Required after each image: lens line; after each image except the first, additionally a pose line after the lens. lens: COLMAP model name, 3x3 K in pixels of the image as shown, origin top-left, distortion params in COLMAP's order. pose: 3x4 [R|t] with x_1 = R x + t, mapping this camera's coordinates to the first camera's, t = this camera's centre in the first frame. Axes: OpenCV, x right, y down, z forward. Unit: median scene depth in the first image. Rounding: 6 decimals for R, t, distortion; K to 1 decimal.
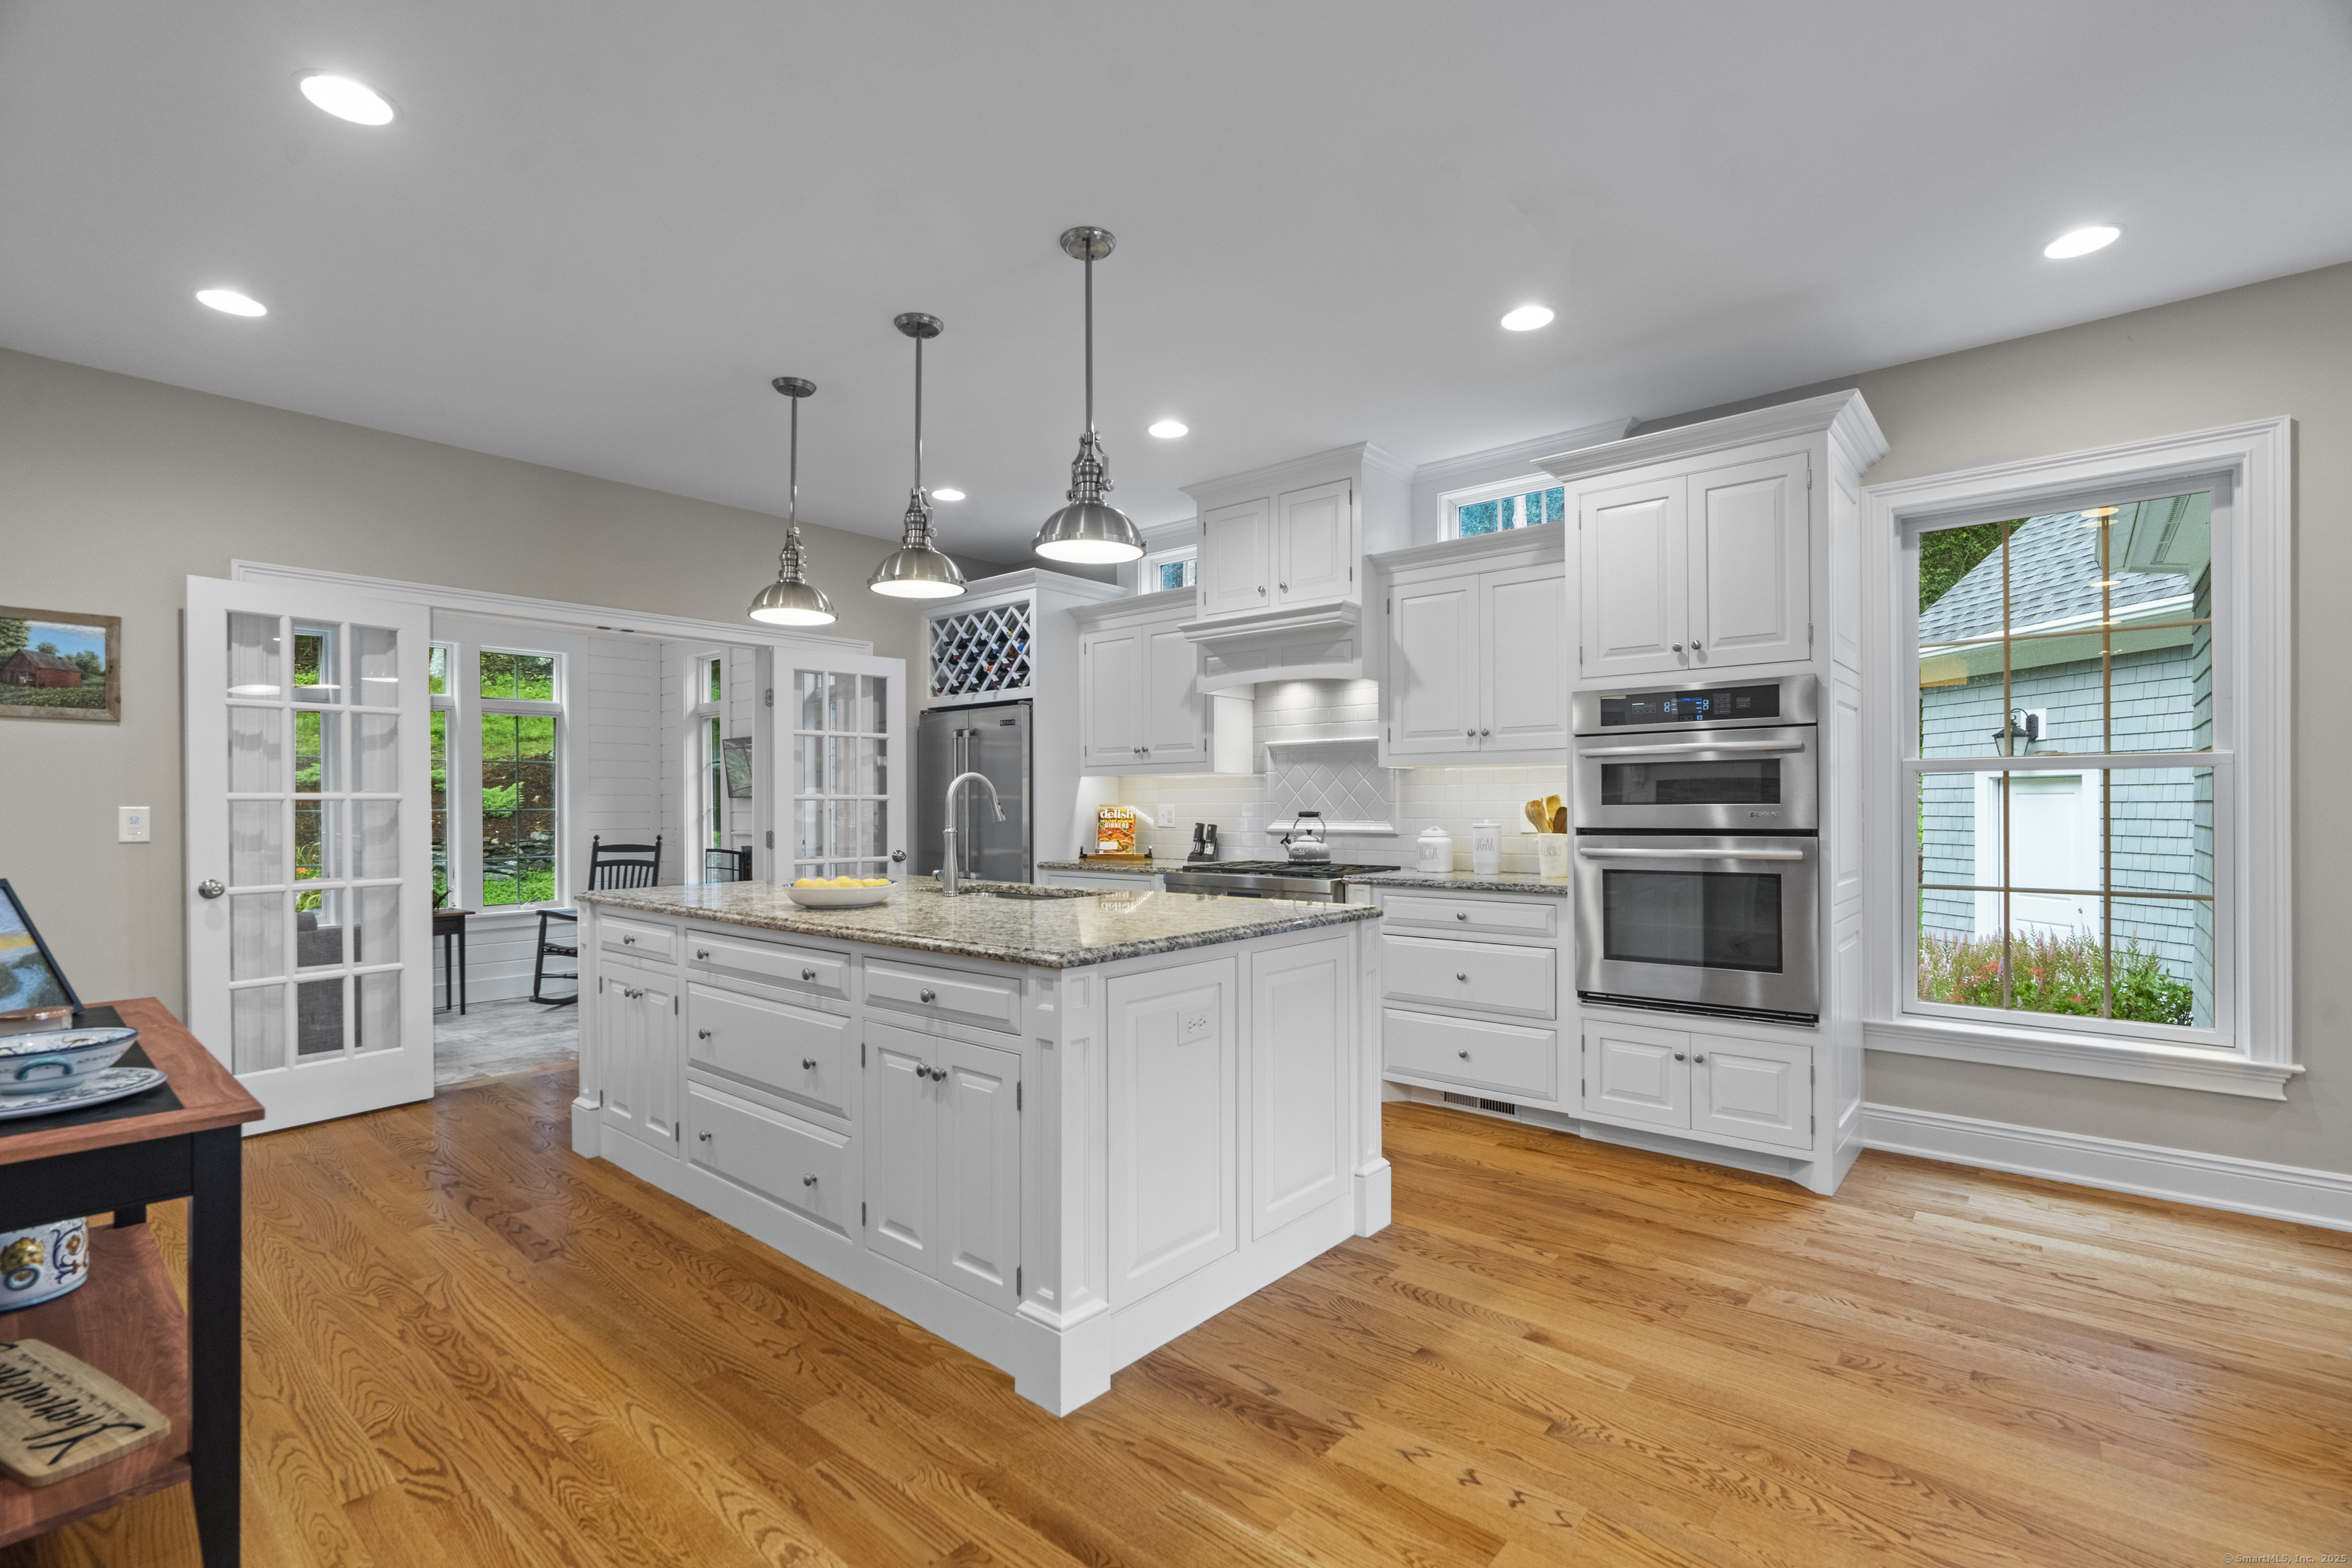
lens RADIAL K [[1063.2, 0, 1179.1], [0, 1063.2, 800.2], [0, 0, 1]] dist [-0.009428, 0.004748]
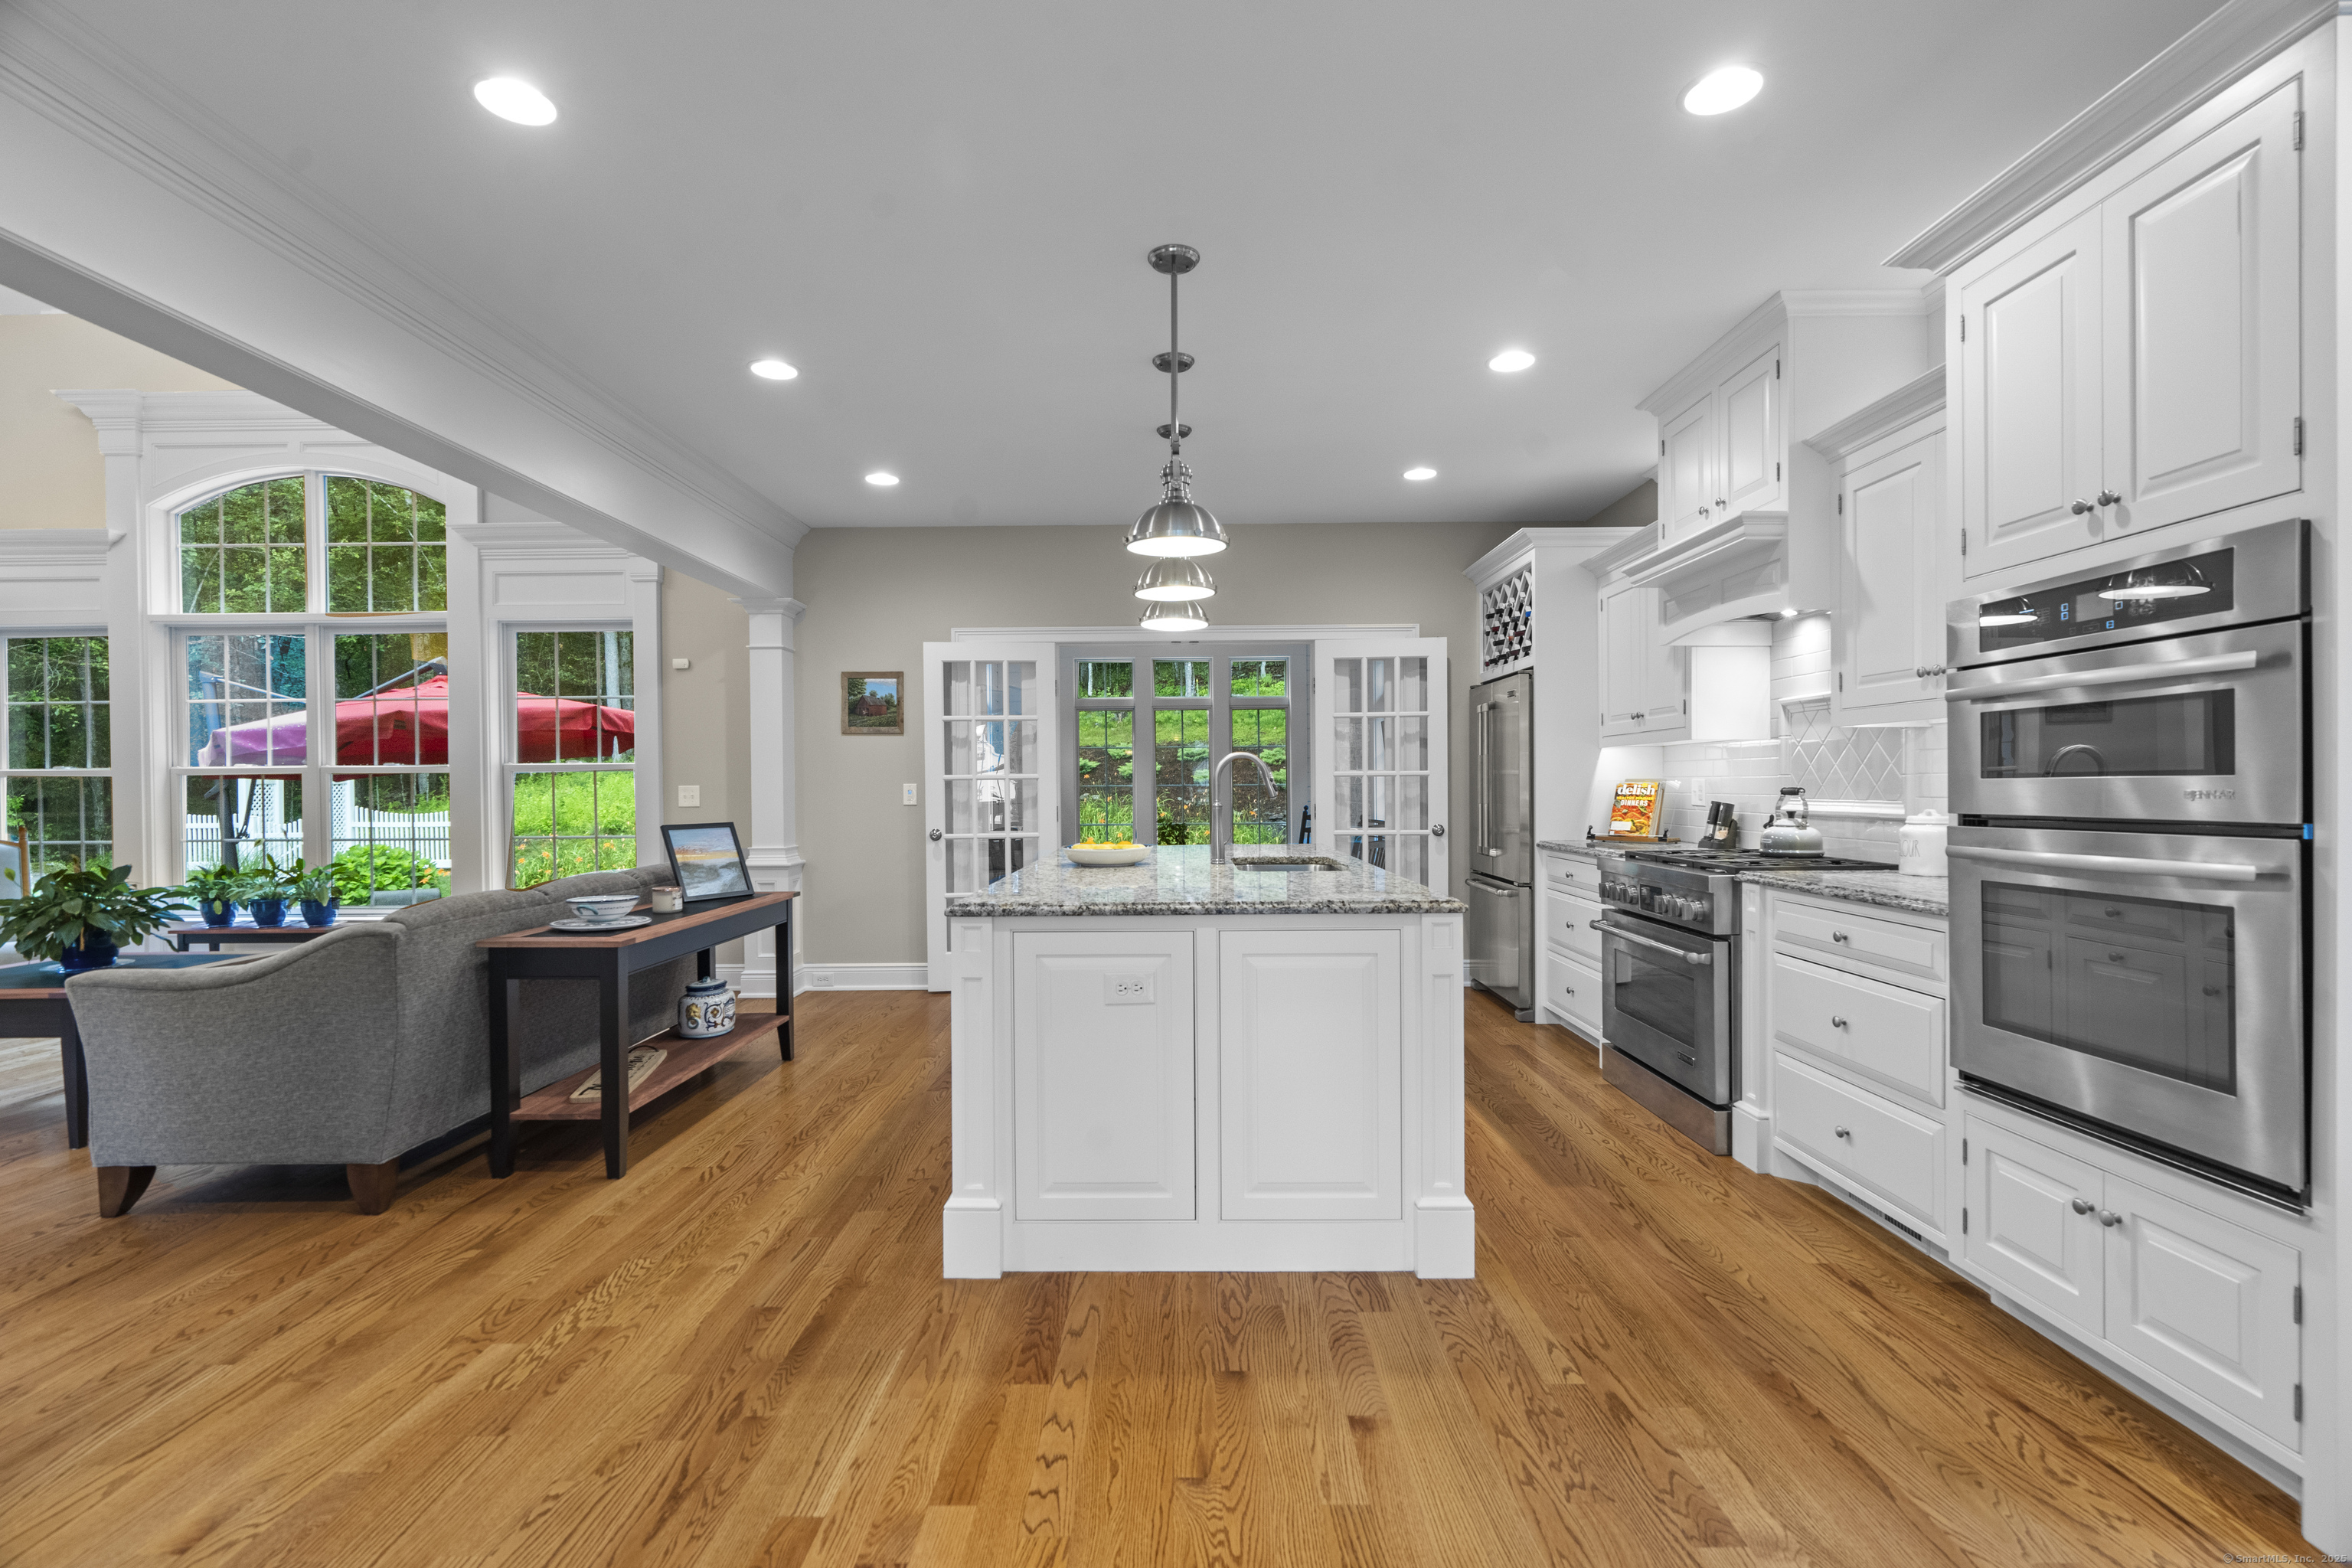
lens RADIAL K [[1063.2, 0, 1171.0], [0, 1063.2, 787.2], [0, 0, 1]] dist [-0.009428, 0.004748]
pose [[0.645715, 0.000721, -0.763578, 0.590703], [0.008402, 0.999932, 0.008050, 0.001003], [0.763532, -0.011613, 0.645666, 0.240920]]
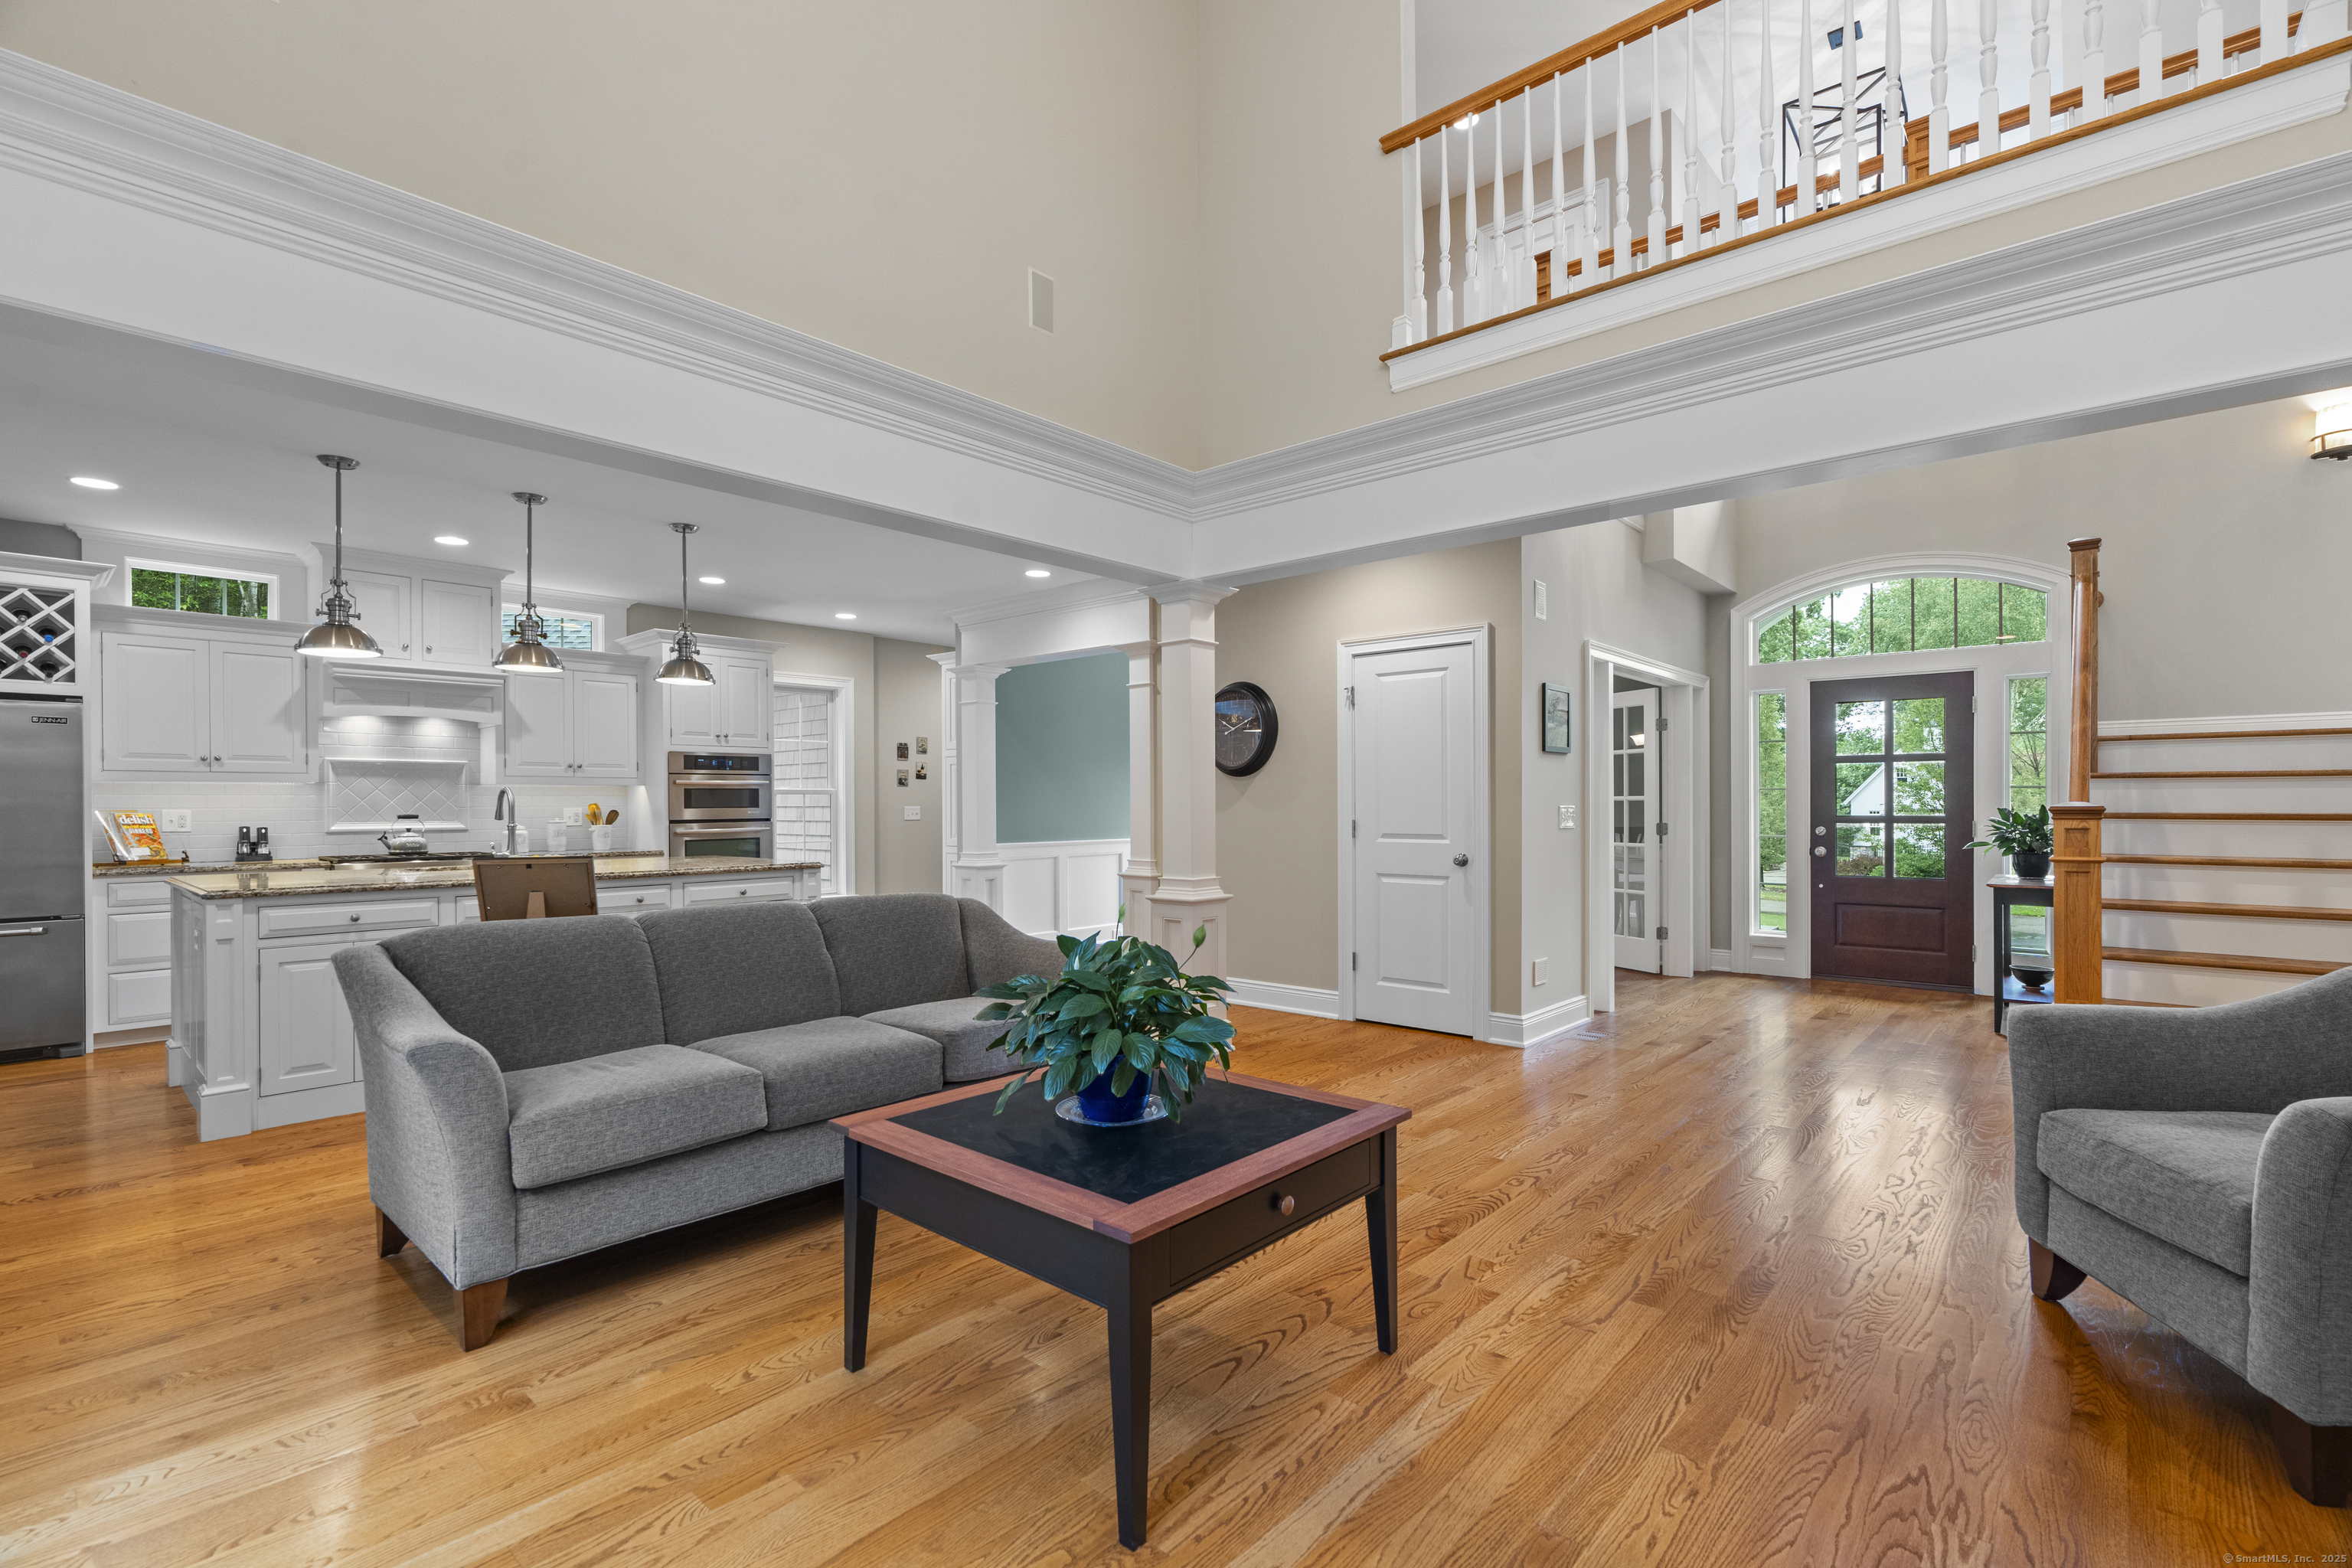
lens RADIAL K [[1063.2, 0, 1165.0], [0, 1063.2, 803.8], [0, 0, 1]] dist [-0.009428, 0.004748]
pose [[0.024074, 0.005065, 0.999697, -1.669099], [0.002495, 0.999984, -0.005127, 0.008795], [-0.999707, 0.002617, 0.024061, 0.037075]]
